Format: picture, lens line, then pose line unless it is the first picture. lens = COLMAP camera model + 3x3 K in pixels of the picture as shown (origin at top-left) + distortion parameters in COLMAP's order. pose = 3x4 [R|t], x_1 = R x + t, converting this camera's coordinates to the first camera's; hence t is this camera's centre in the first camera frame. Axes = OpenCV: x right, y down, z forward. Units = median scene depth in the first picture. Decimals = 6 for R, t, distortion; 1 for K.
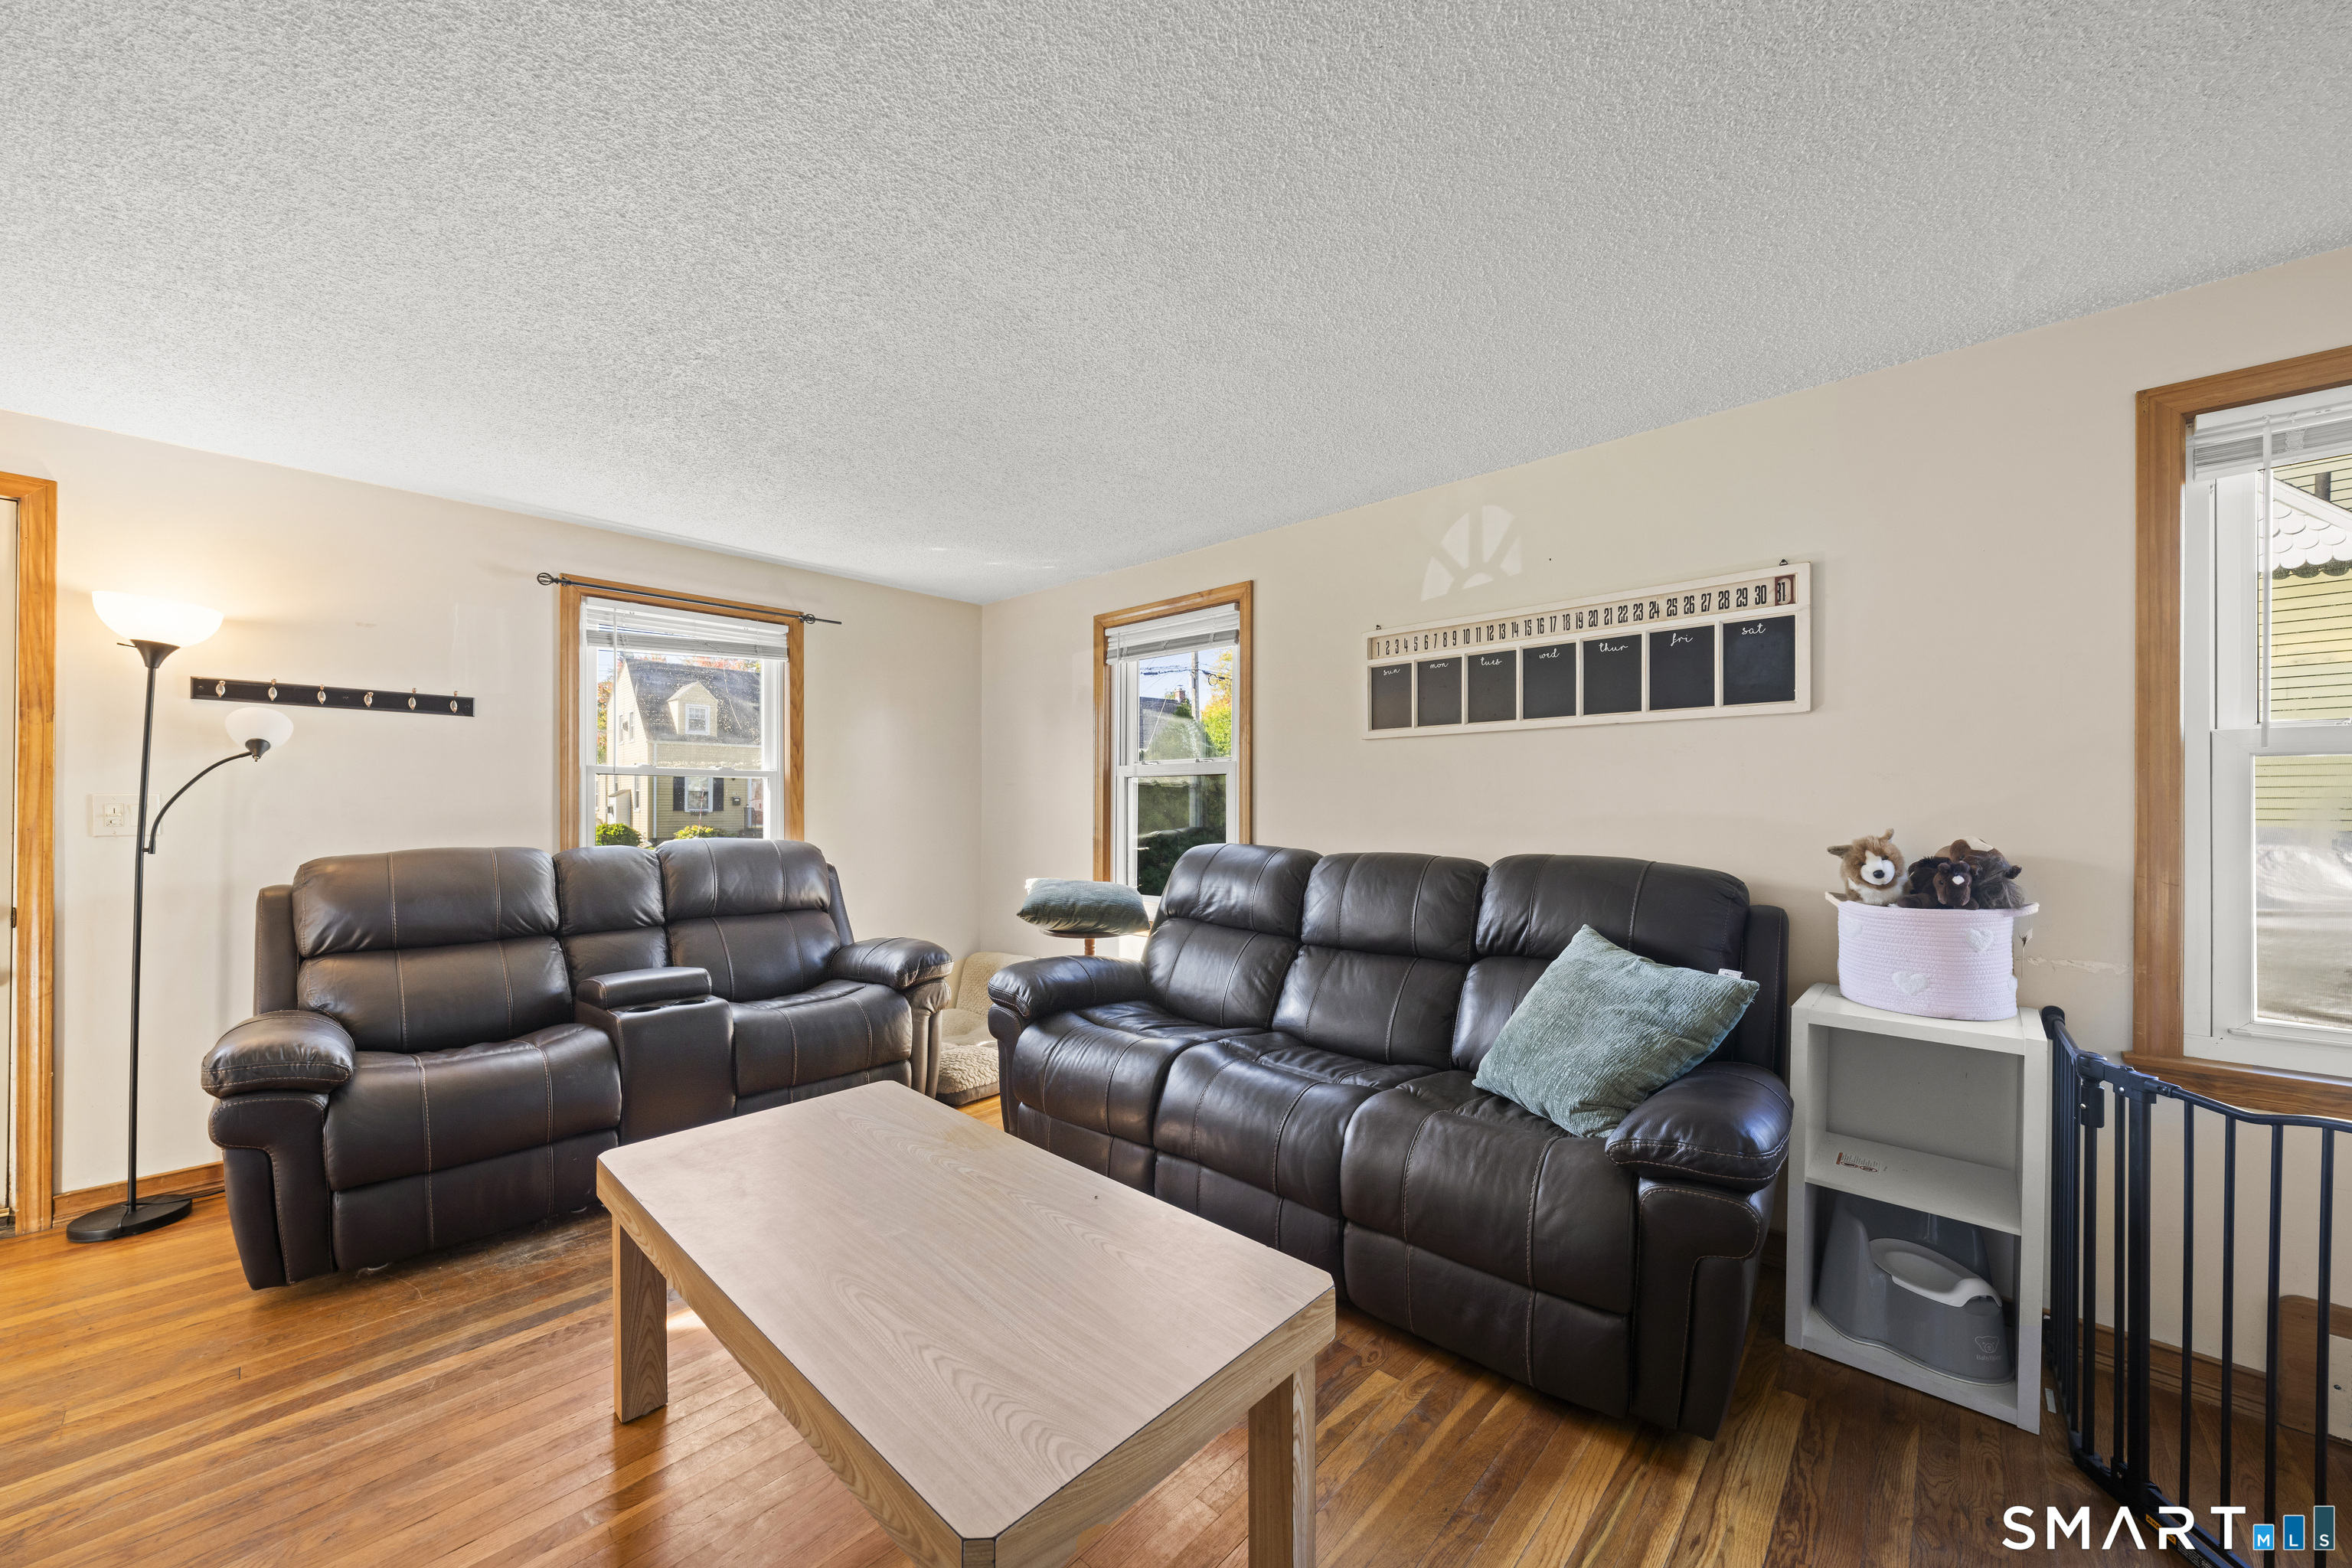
lens RADIAL K [[854.5, 0, 1176.0], [0, 854.5, 784.0], [0, 0, 1]] dist [0.000029, -0.000019]
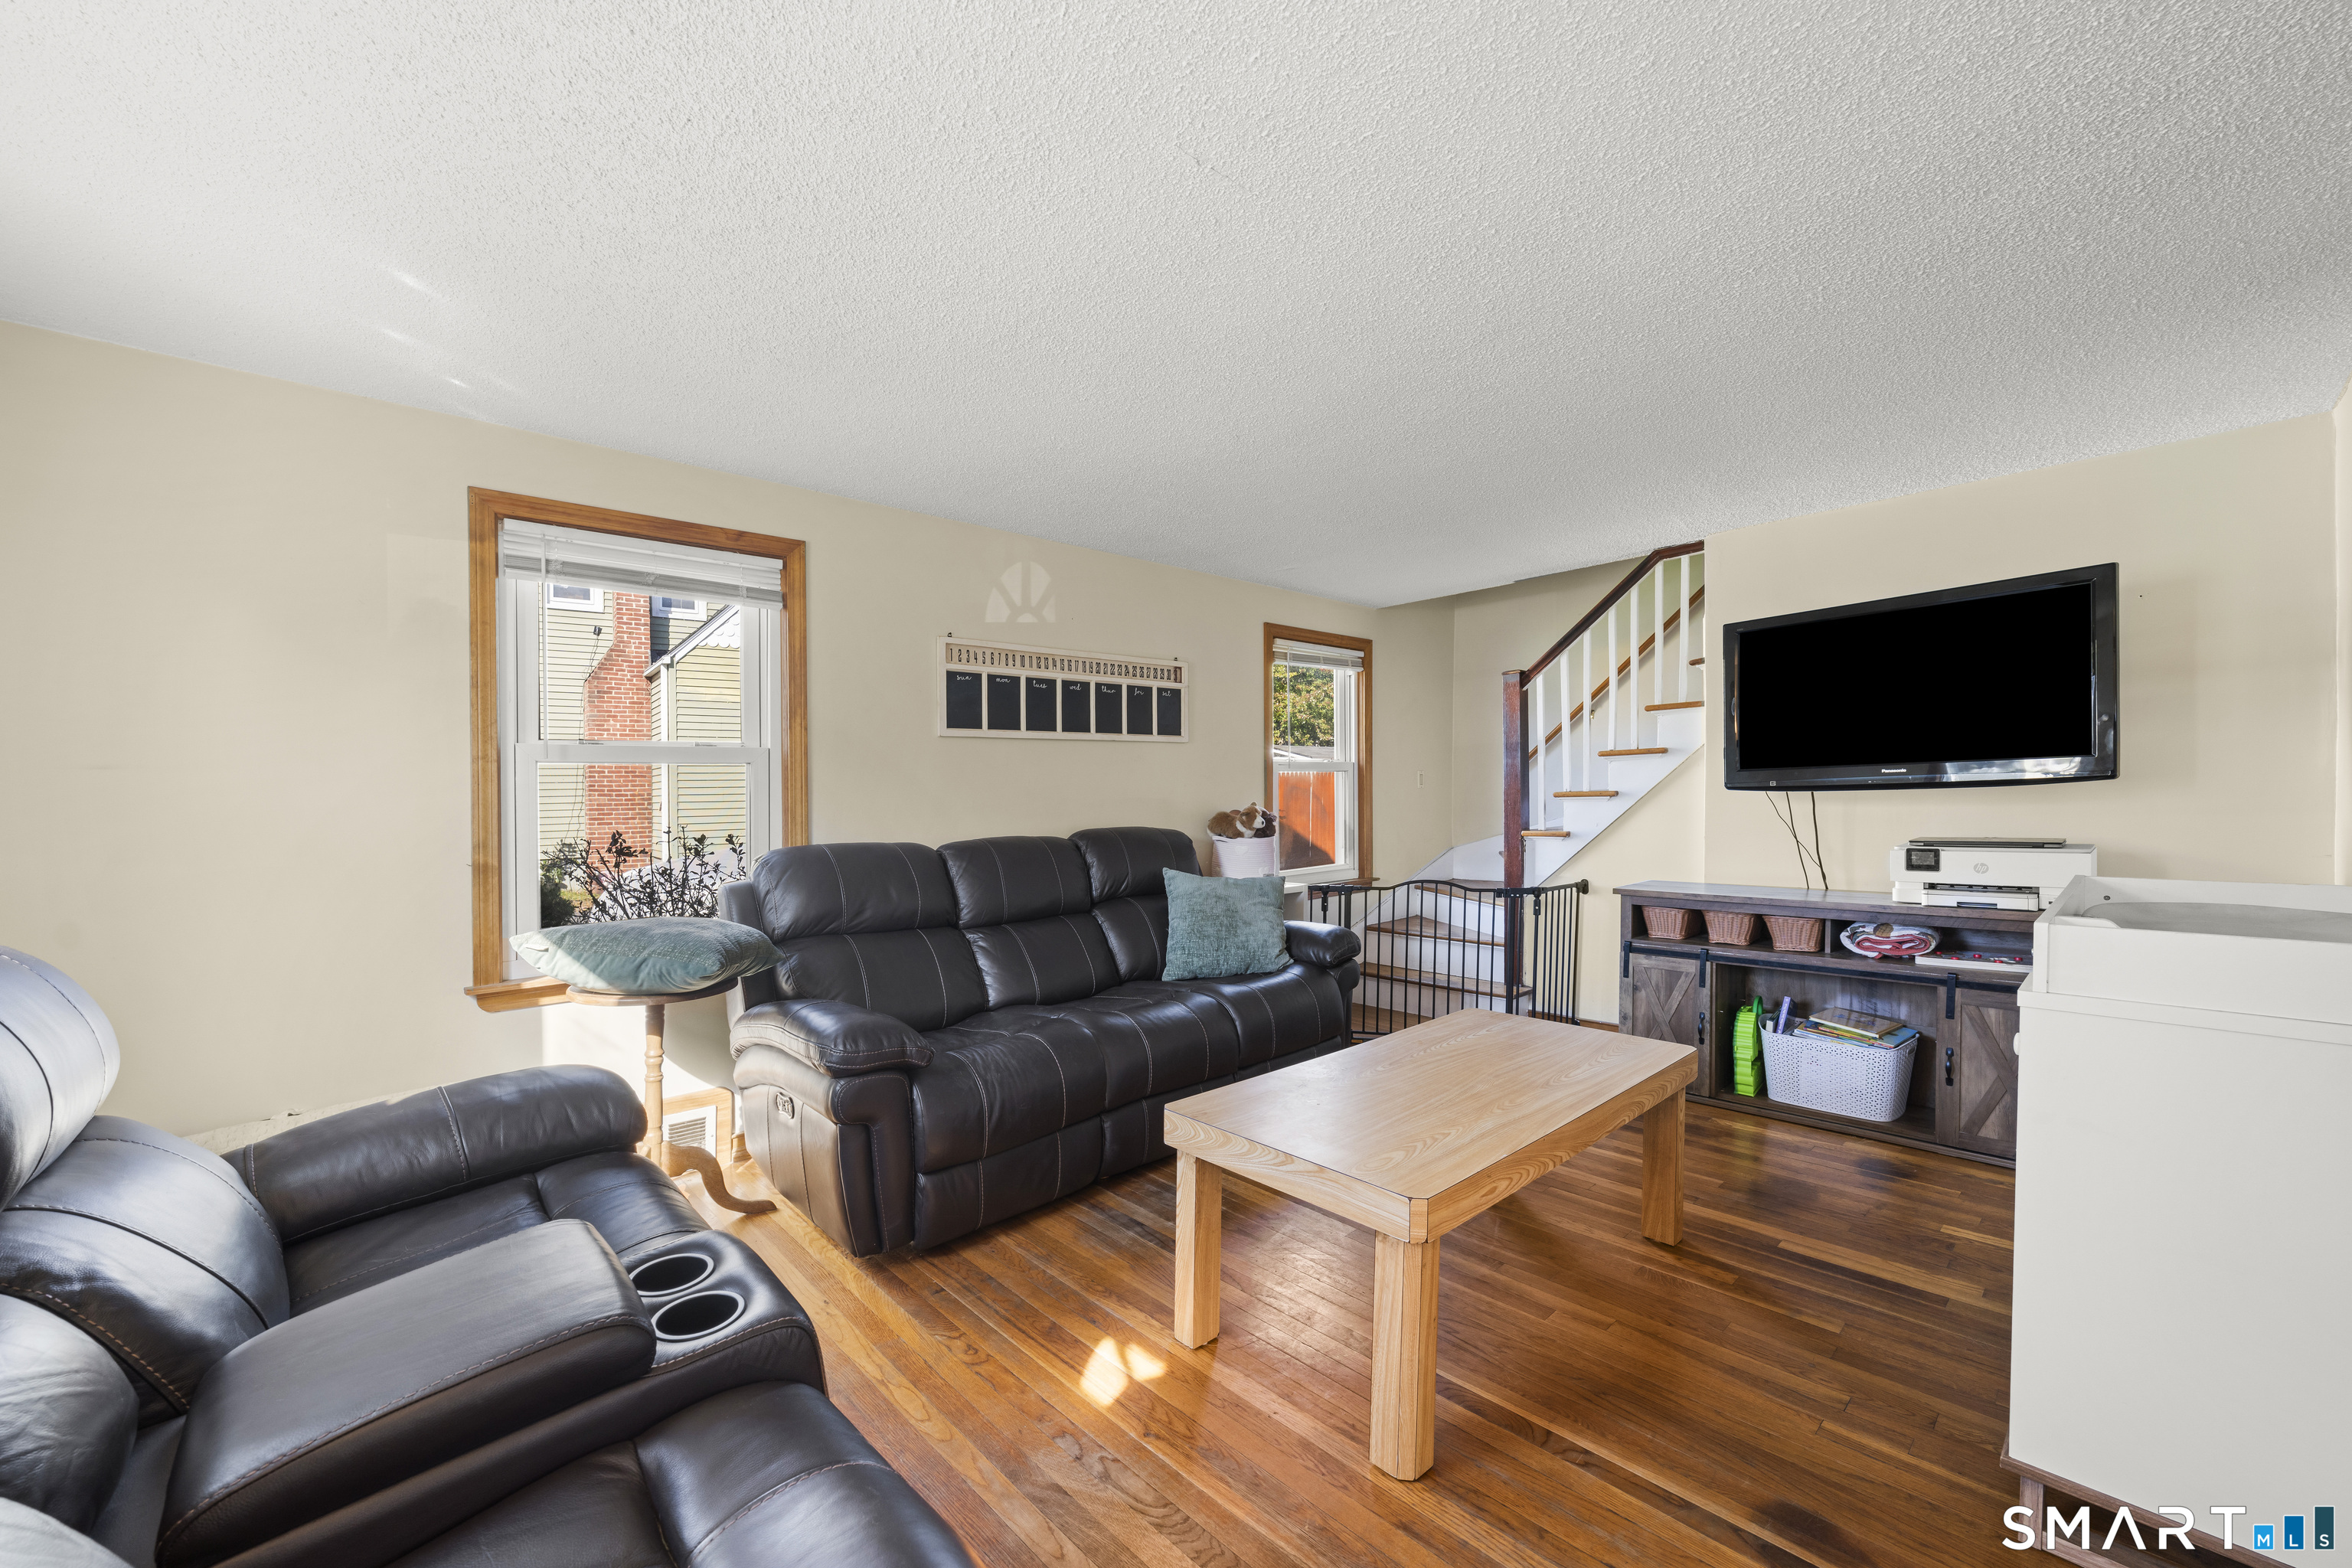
lens RADIAL K [[854.5, 0, 1176.0], [0, 854.5, 784.0], [0, 0, 1]] dist [0.000029, -0.000019]
pose [[0.114774, -0.002060, 0.993389, -0.894656], [-0.014270, 0.999891, 0.003723, 0.000469], [-0.993289, -0.014603, 0.114732, 0.635133]]
